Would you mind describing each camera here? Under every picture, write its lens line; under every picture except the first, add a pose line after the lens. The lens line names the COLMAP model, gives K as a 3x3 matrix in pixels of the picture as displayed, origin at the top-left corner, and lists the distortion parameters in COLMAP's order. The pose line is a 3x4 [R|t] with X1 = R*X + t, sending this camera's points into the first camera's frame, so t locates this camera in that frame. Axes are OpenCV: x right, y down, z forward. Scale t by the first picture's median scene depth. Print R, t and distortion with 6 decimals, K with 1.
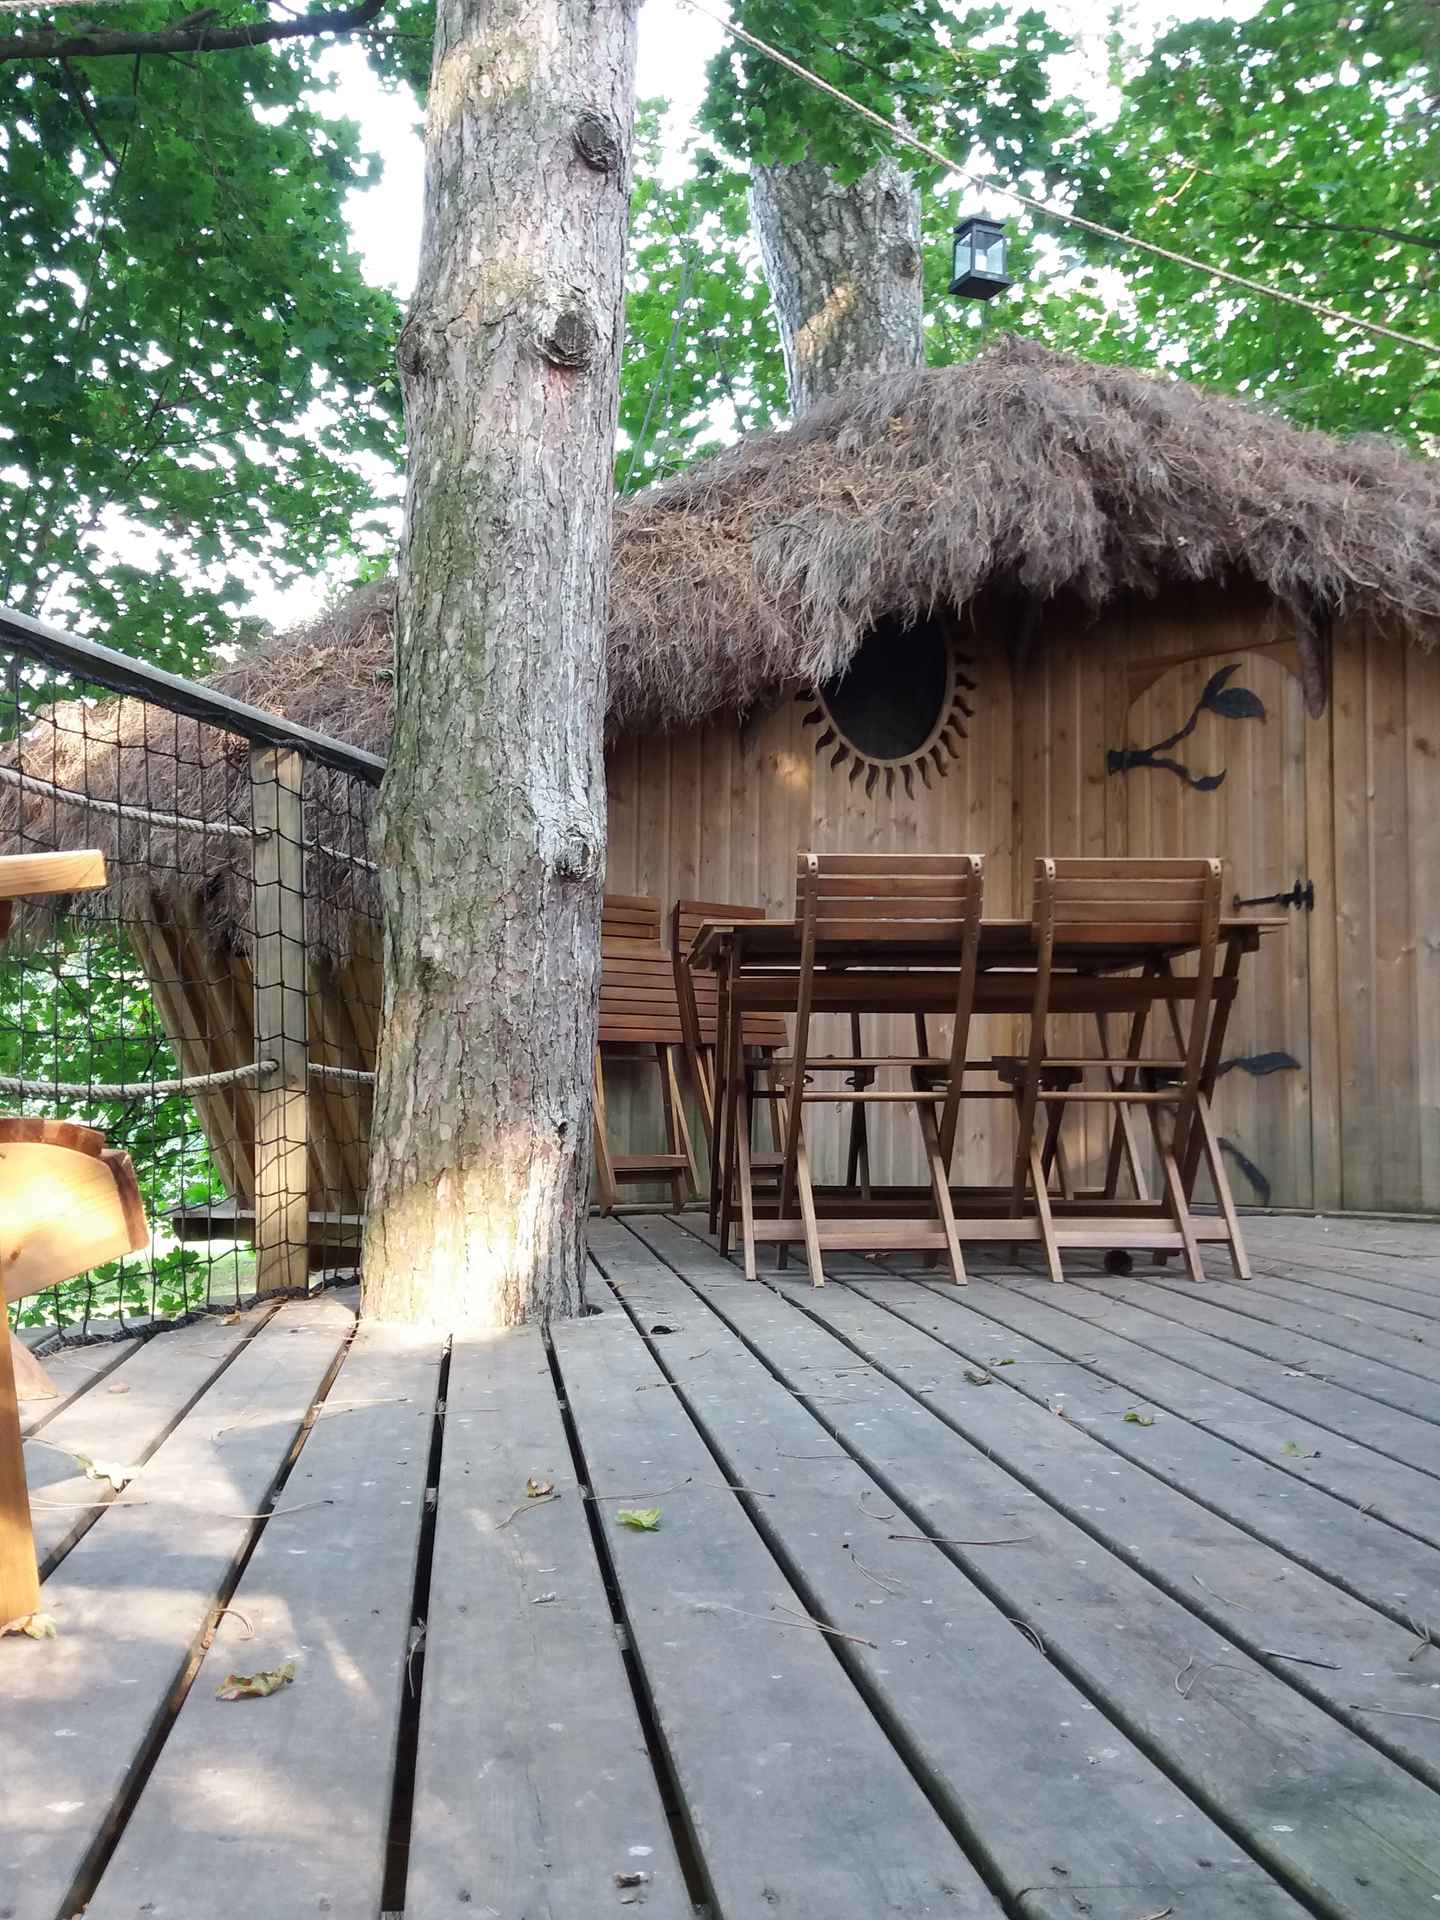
lens RADIAL K [[1993.8, 0, 720.0], [0, 1993.8, 960.0], [0, 0, 1]] dist [0.225422, -0.650407]
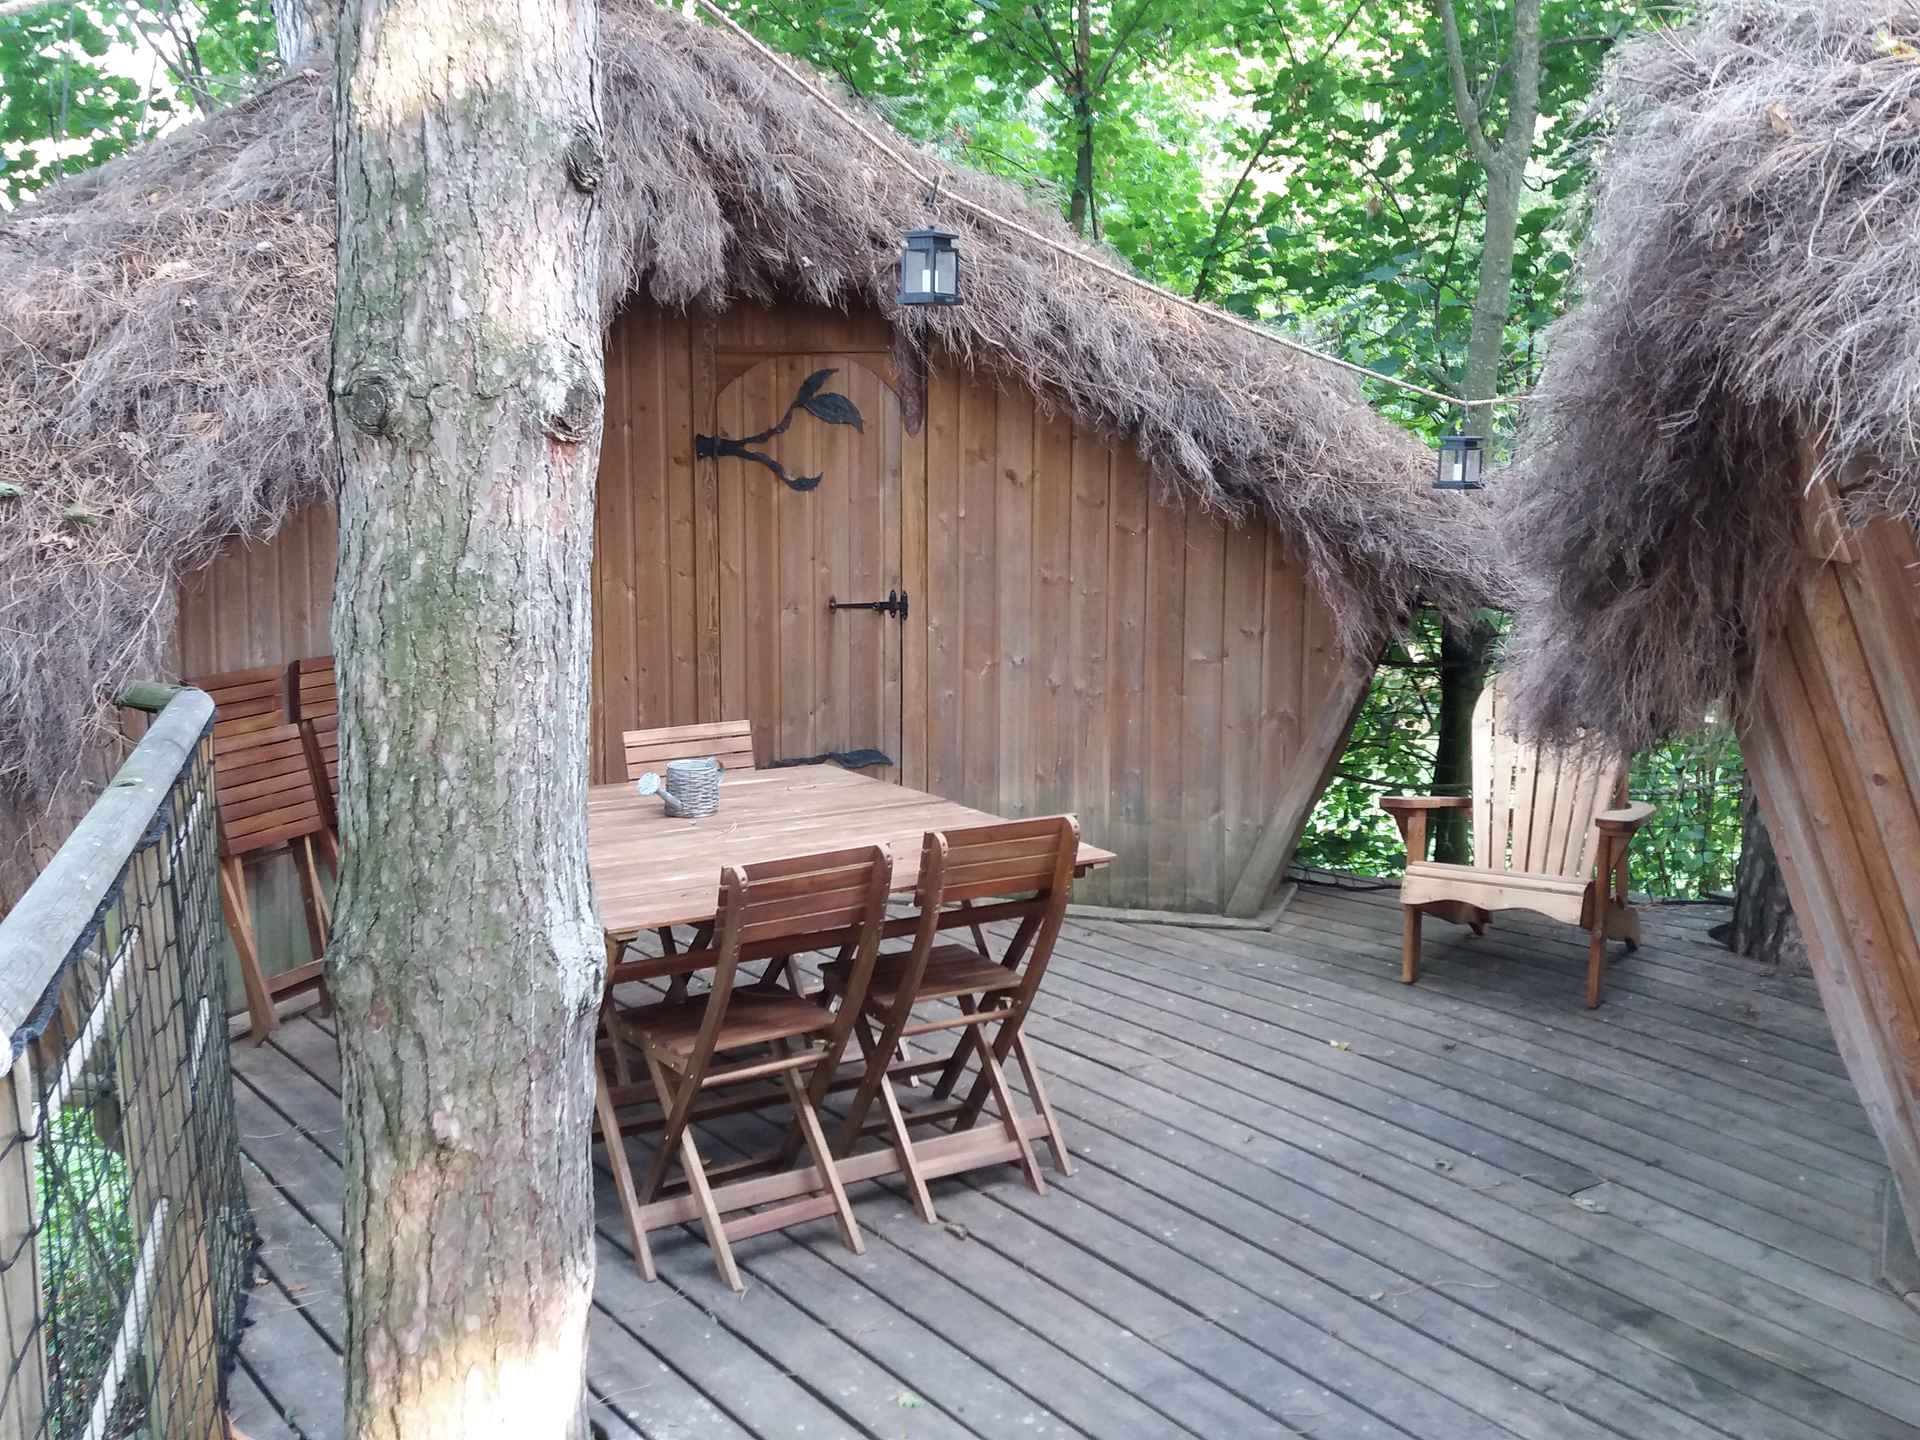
lens RADIAL K [[1993.8, 0, 960.9], [0, 1993.8, 678.2], [0, 0, 1]] dist [0.225422, -0.650407]
pose [[0.869228, -0.064216, 0.490223, -0.357755], [-0.040442, 0.978972, 0.199948, -0.370816], [-0.492755, -0.193626, 0.848353, 0.164248]]
